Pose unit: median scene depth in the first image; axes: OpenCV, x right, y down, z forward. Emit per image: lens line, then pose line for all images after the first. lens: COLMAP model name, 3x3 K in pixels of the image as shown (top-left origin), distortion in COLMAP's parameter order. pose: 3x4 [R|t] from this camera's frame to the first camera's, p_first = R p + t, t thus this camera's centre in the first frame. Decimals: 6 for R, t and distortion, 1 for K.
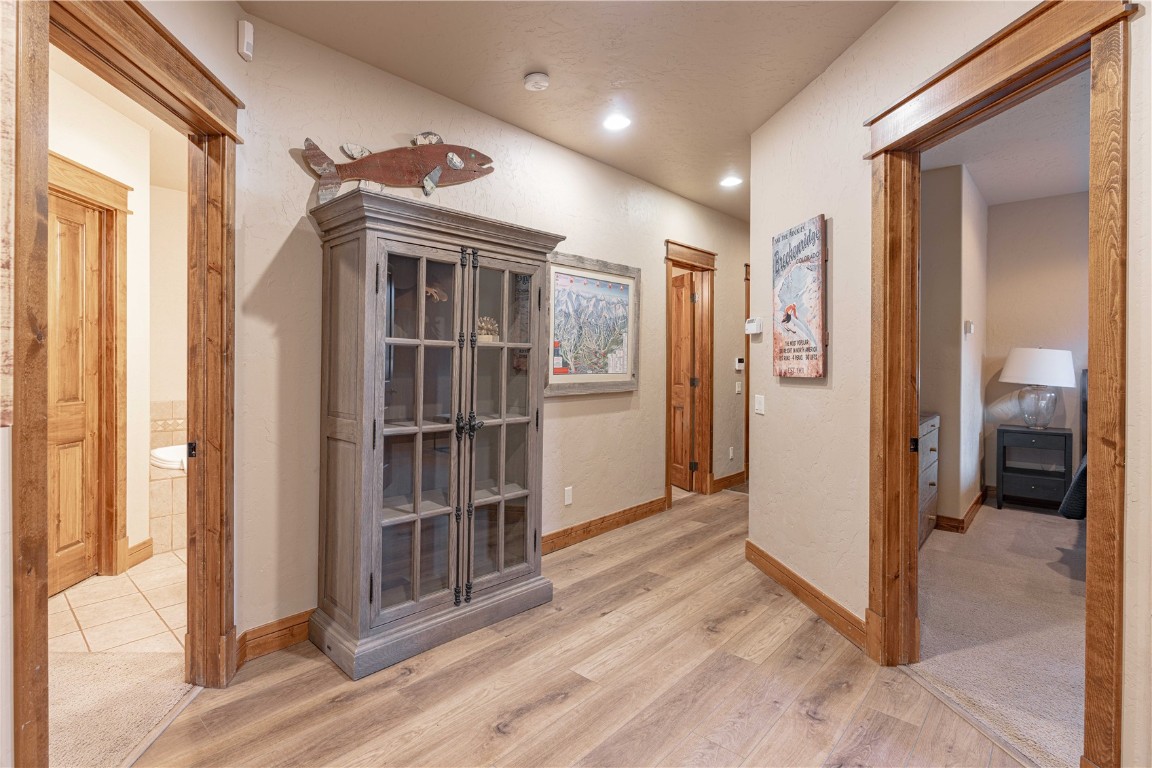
lens RADIAL K [[546.7, 0, 523.7], [0, 546.7, 360.7], [0, 0, 1]] dist [-0.010452, 0.005486]
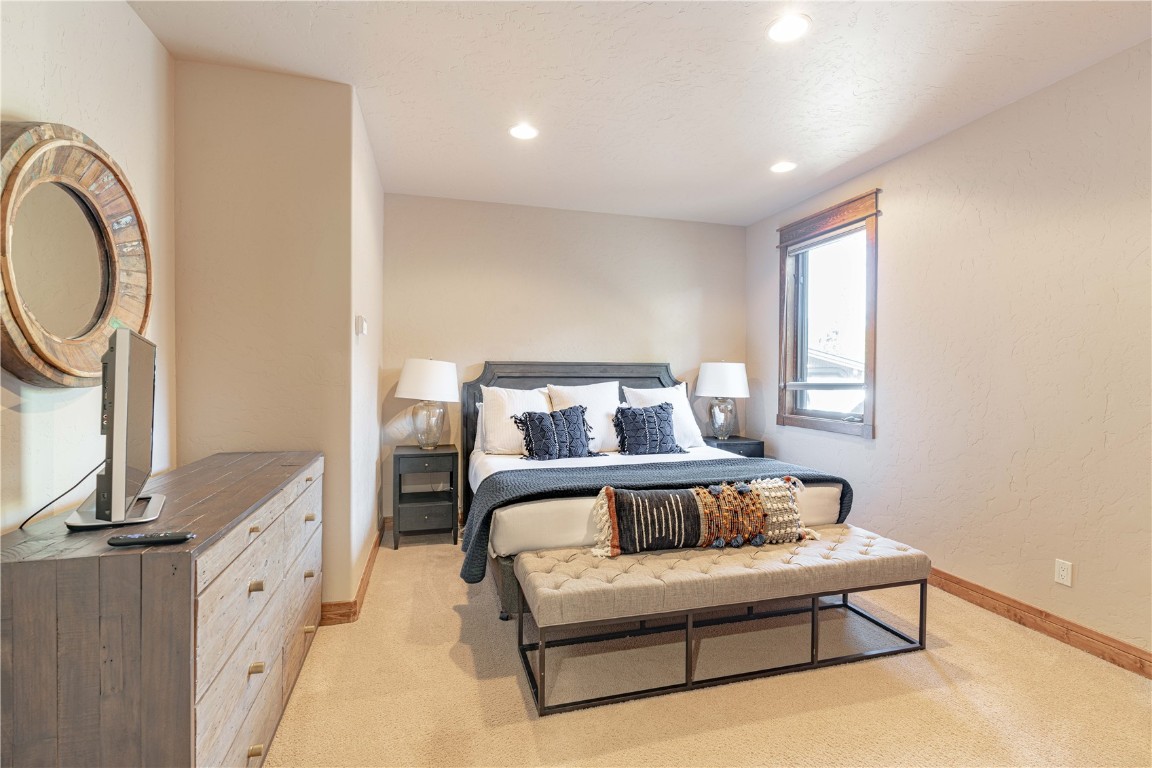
lens RADIAL K [[546.7, 0, 583.4], [0, 546.7, 380.7], [0, 0, 1]] dist [-0.010452, 0.005486]
pose [[0.496409, -0.009772, 0.868034, 0.282638], [-0.001091, 0.999929, 0.011881, 0.001041], [-0.868088, -0.006845, 0.496363, 0.324794]]
